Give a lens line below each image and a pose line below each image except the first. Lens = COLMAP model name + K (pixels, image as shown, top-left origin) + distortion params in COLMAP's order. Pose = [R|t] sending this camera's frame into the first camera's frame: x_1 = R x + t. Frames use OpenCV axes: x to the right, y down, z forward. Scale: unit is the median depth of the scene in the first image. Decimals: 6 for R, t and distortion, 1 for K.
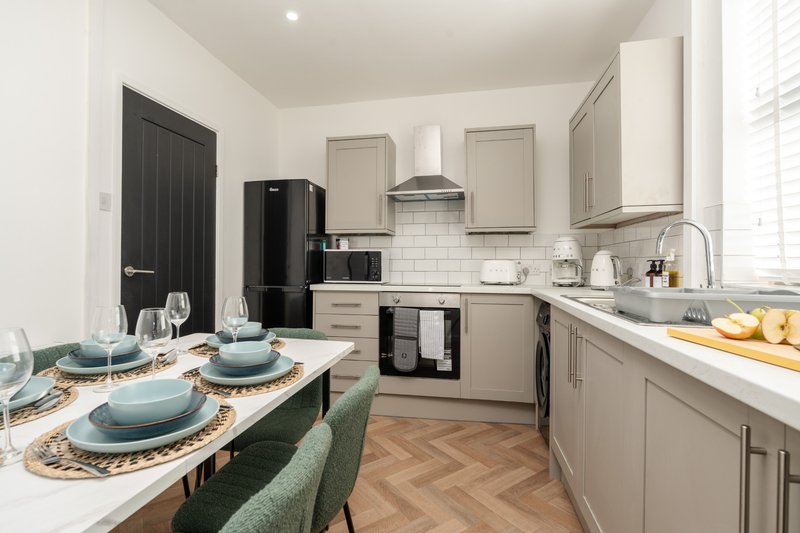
lens RADIAL K [[358.3, 0, 400.5], [0, 358.3, 264.0], [0, 0, 1]] dist [0.003189, 0.000280]
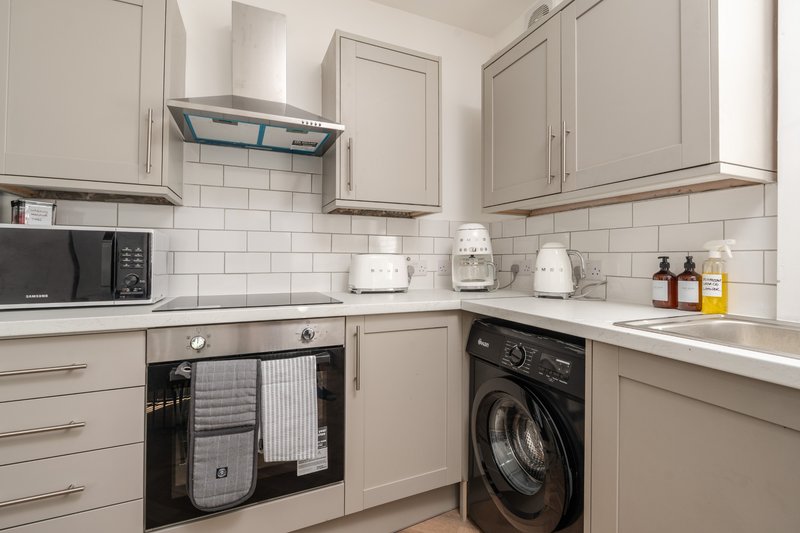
lens RADIAL K [[324.0, 0, 406.7], [0, 324.0, 256.4], [0, 0, 1]] dist [-0.007880, -0.000074]
pose [[0.796554, 0.008064, 0.604514, -0.048339], [-0.003566, 0.999956, -0.008640, -0.002767], [-0.604558, 0.004727, 0.796547, 0.548267]]
